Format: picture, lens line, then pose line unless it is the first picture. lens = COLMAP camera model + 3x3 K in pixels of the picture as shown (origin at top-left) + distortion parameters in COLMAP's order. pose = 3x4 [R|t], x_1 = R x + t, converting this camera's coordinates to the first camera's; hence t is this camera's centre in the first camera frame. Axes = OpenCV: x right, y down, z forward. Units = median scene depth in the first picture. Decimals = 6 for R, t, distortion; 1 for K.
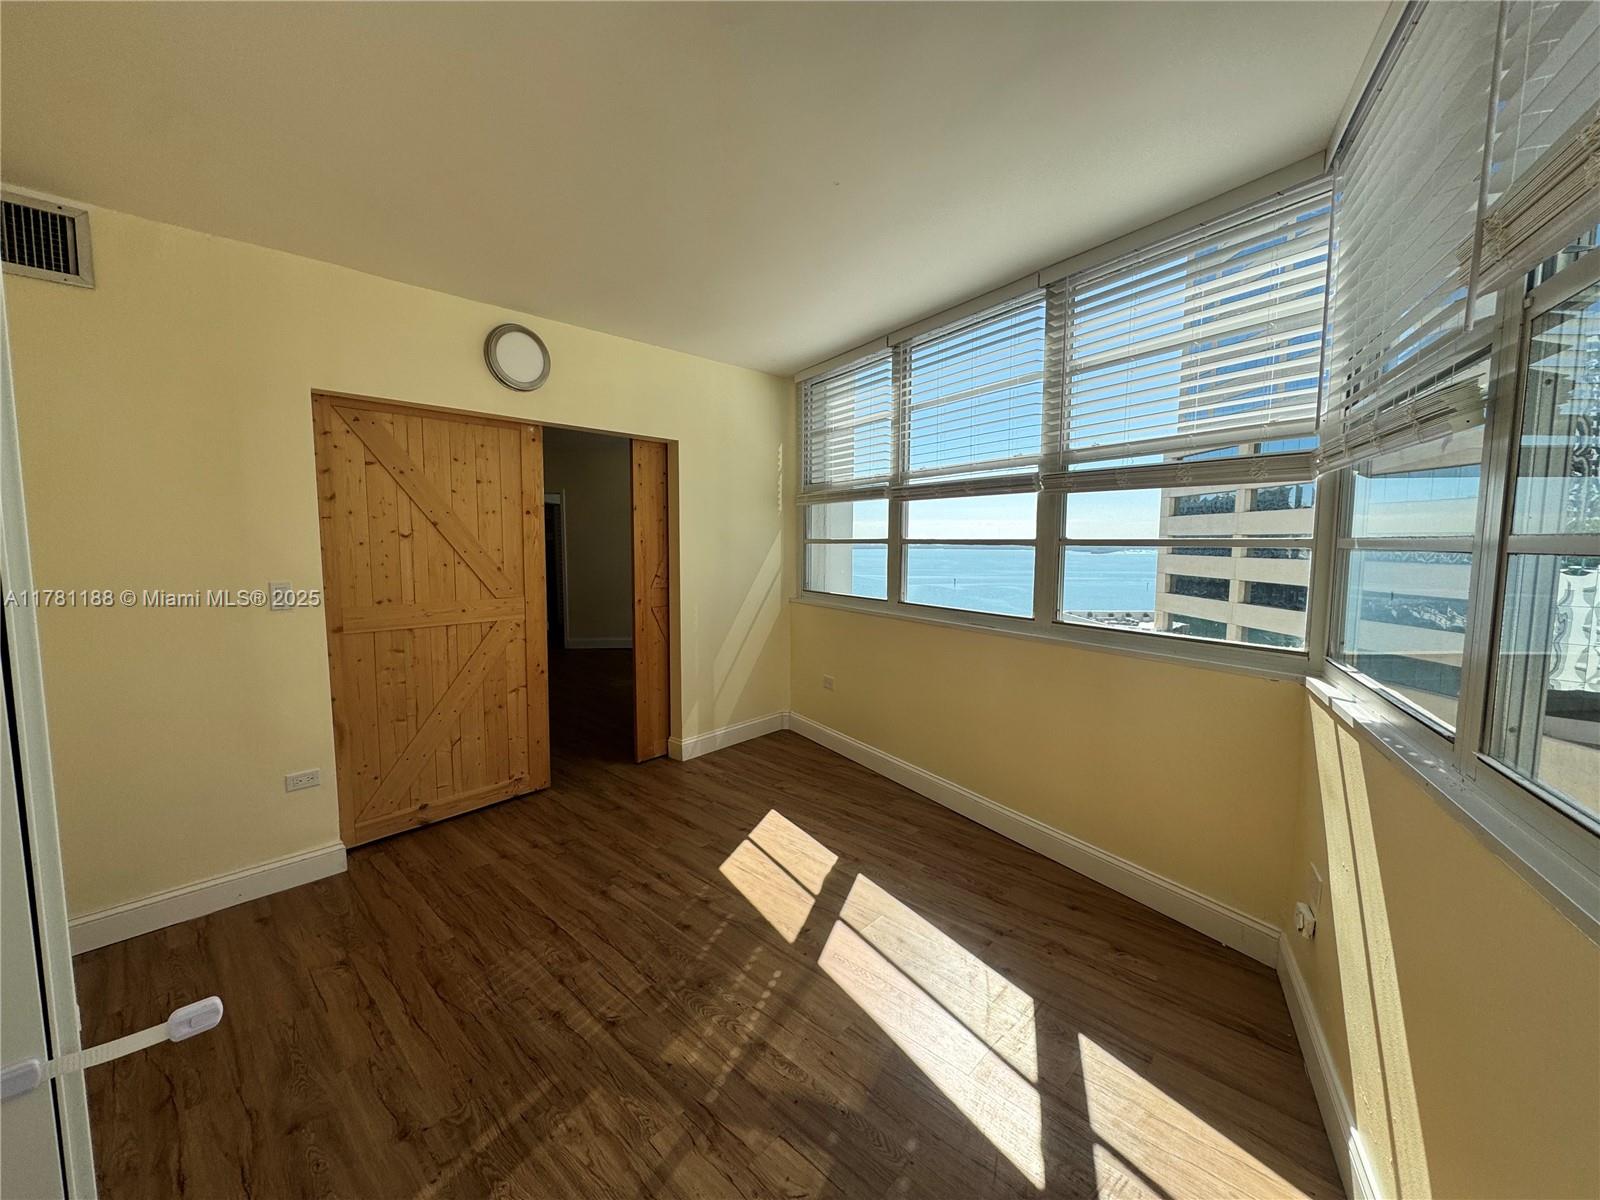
lens RADIAL K [[635.8, 0, 798.0], [0, 635.8, 597.6], [0, 0, 1]] dist [-0.003951, 0.000498]
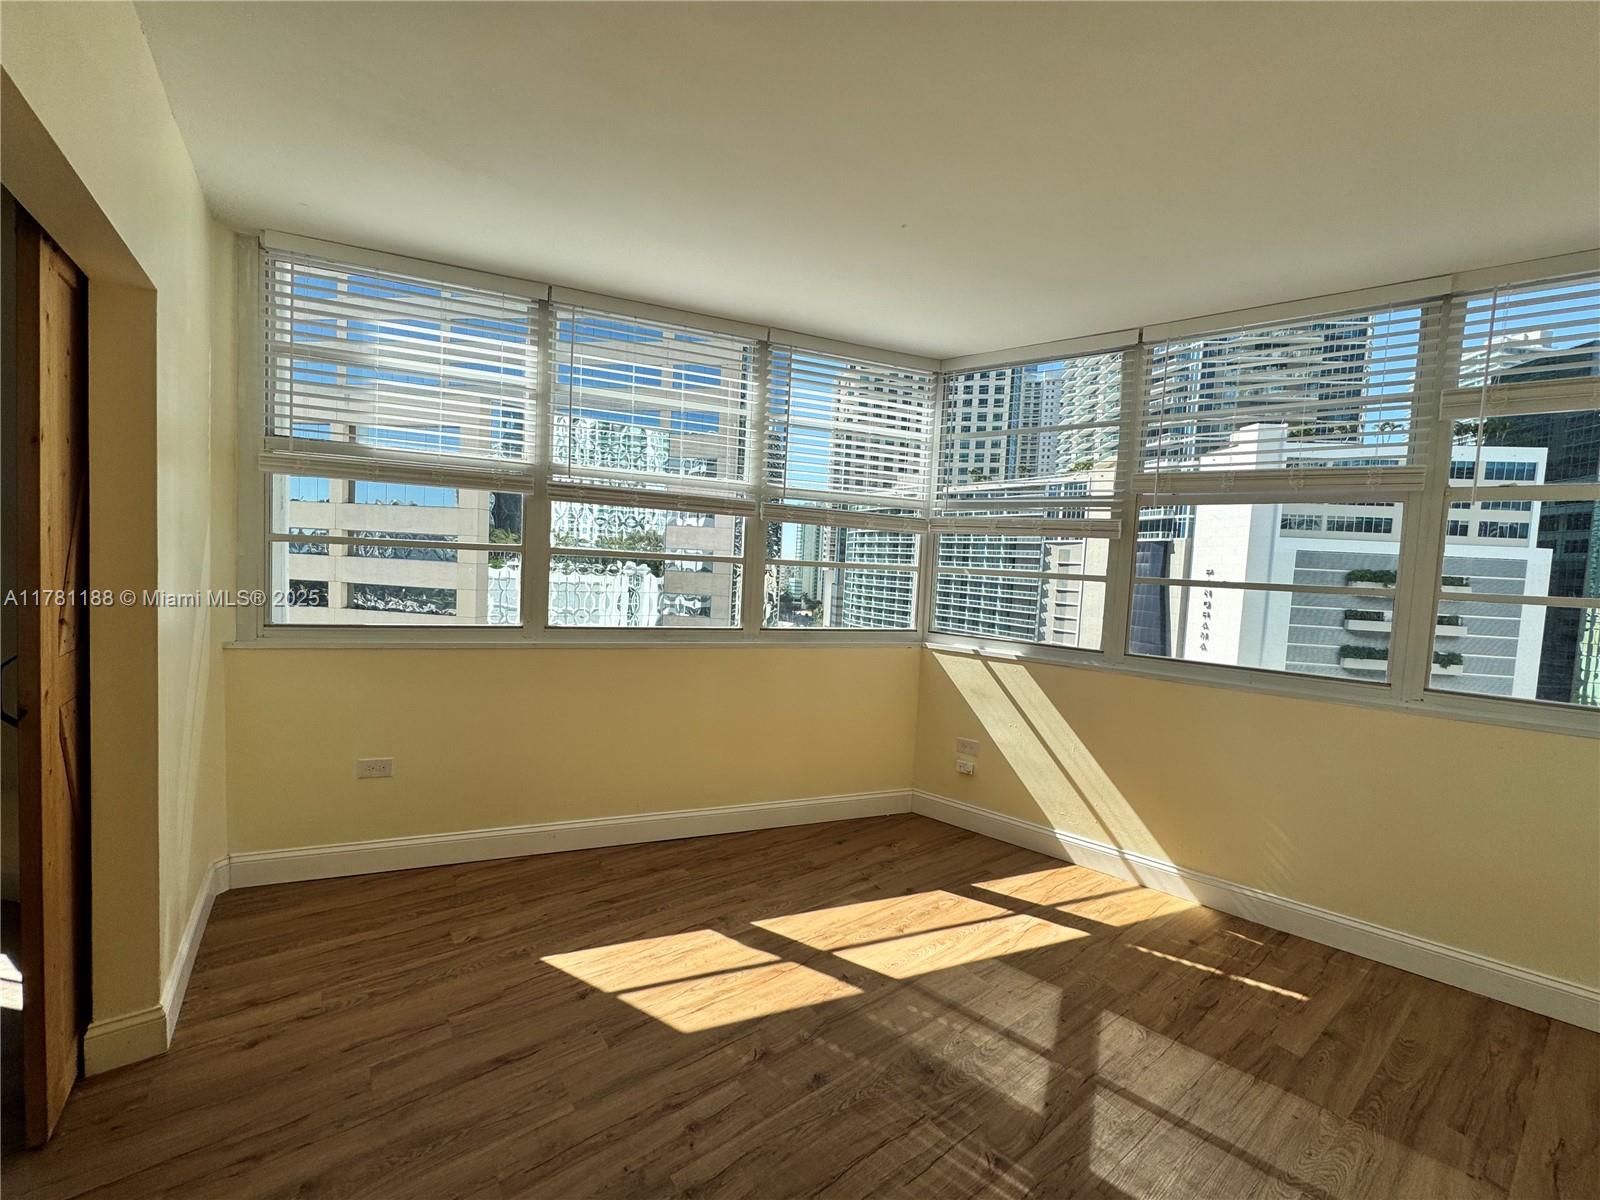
lens RADIAL K [[635.8, 0, 796.5], [0, 635.8, 596.4], [0, 0, 1]] dist [-0.003951, 0.000498]
pose [[0.171753, -0.043780, 0.984167, -0.737243], [0.038326, 0.998553, 0.037731, -0.064365], [-0.984394, 0.031239, 0.173183, 0.727039]]
